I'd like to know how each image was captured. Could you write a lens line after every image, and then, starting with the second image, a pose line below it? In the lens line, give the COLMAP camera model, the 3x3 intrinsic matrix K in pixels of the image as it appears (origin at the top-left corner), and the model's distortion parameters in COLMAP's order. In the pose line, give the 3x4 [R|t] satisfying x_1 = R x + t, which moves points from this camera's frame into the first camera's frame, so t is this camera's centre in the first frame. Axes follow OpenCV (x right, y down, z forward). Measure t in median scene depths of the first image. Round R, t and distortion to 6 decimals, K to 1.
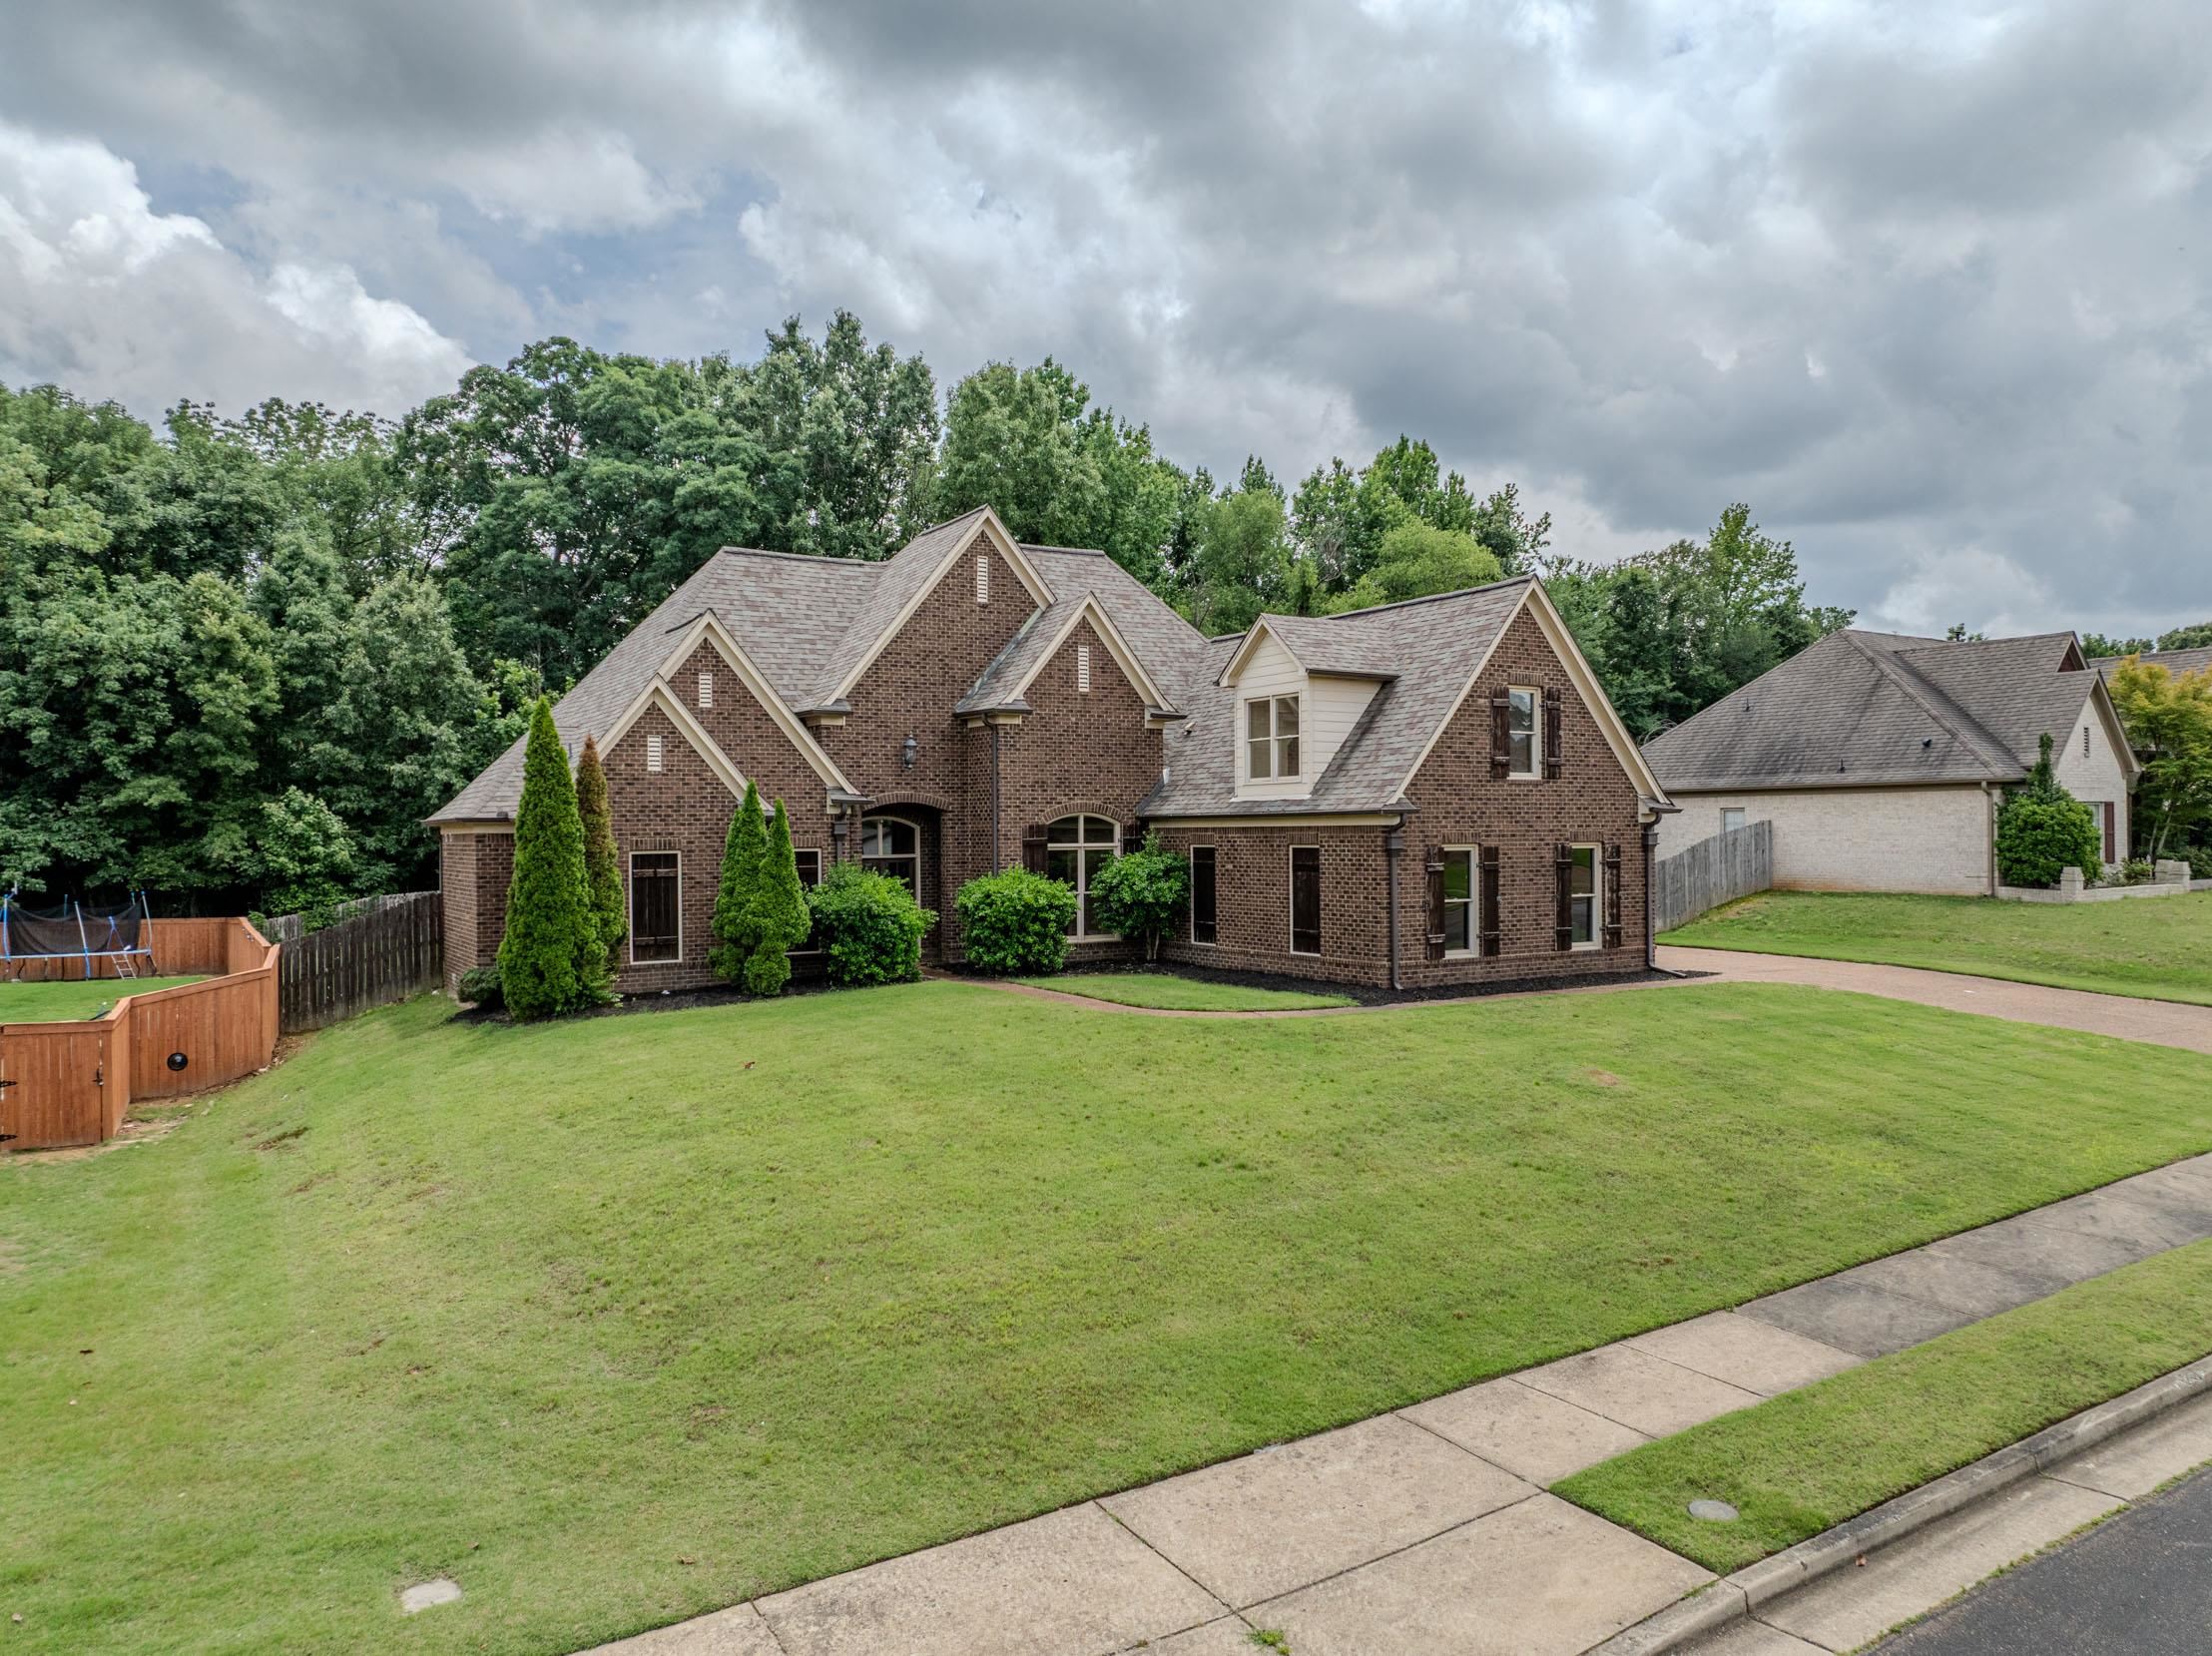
lens RADIAL K [[1560.5, 0, 1100.8], [0, 1560.5, 822.3], [0, 0, 1]] dist [-0.047110, 0.017147]
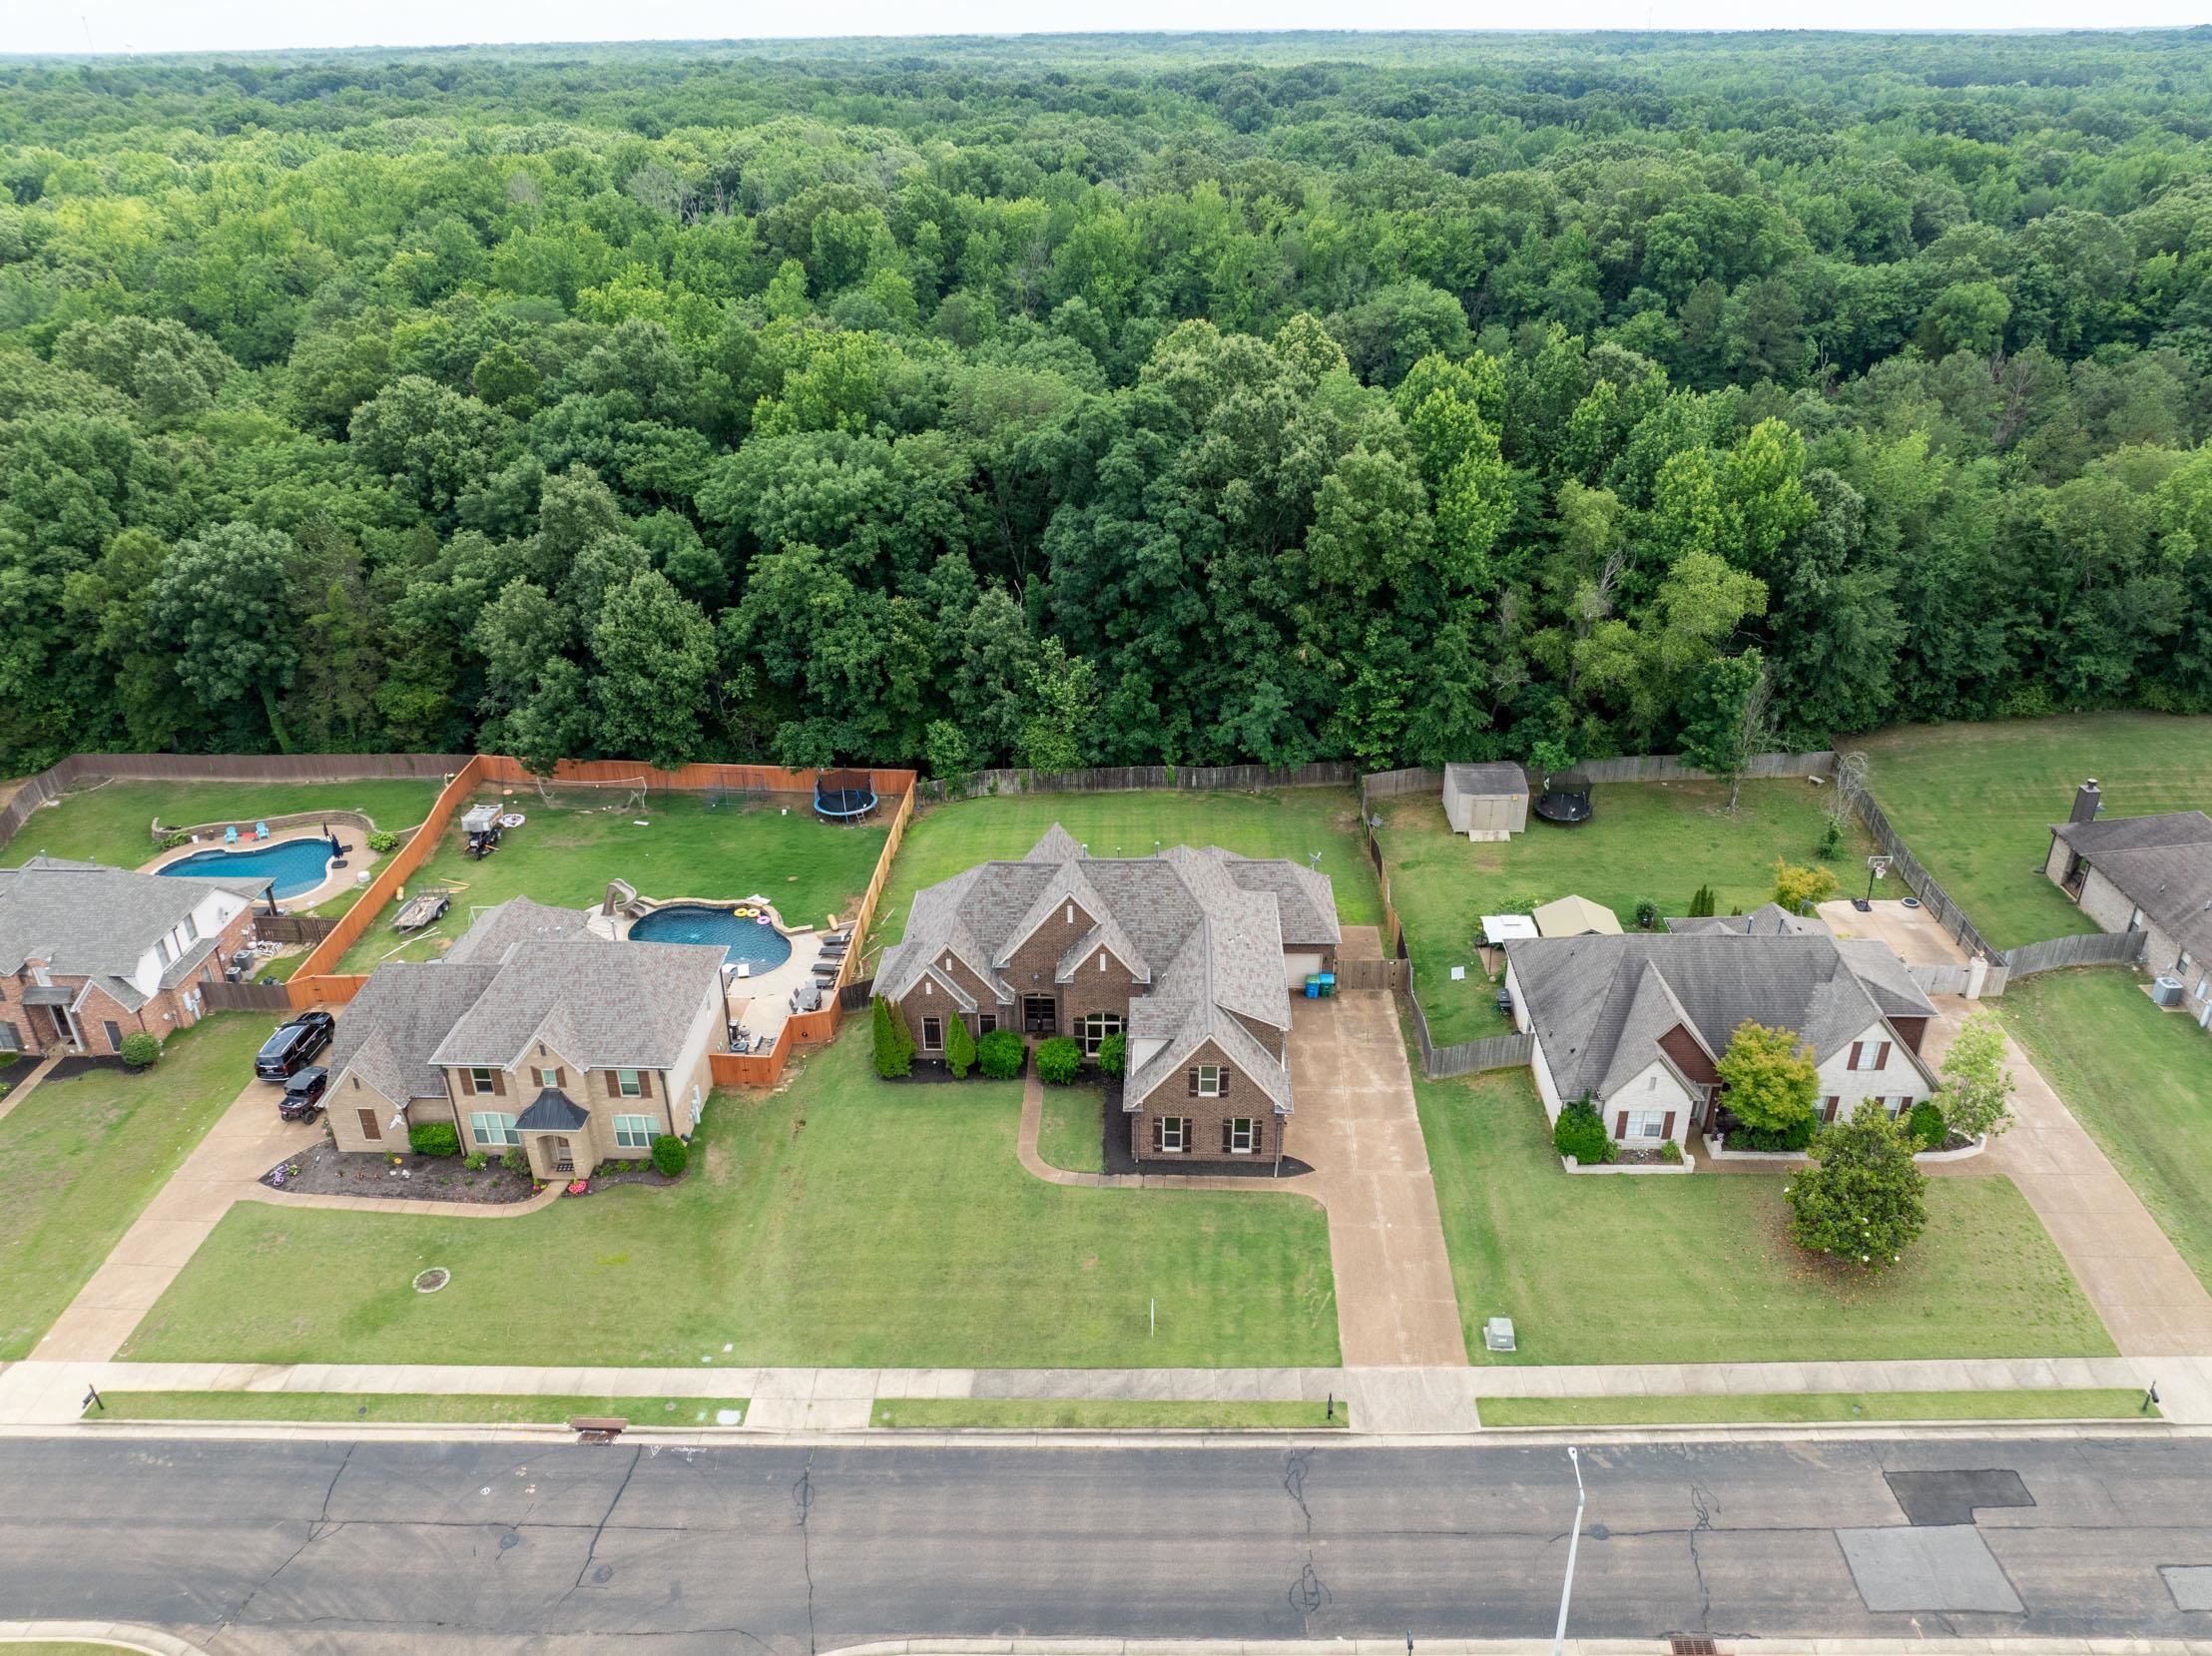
lens RADIAL K [[1560.5, 0, 1105.7], [0, 1560.5, 814.7], [0, 0, 1]] dist [-0.047110, 0.017147]
pose [[0.836640, 0.246754, -0.489026, 1.176182], [0.008272, 0.886991, 0.461713, -1.493756], [0.547691, -0.390333, 0.740051, -0.711430]]
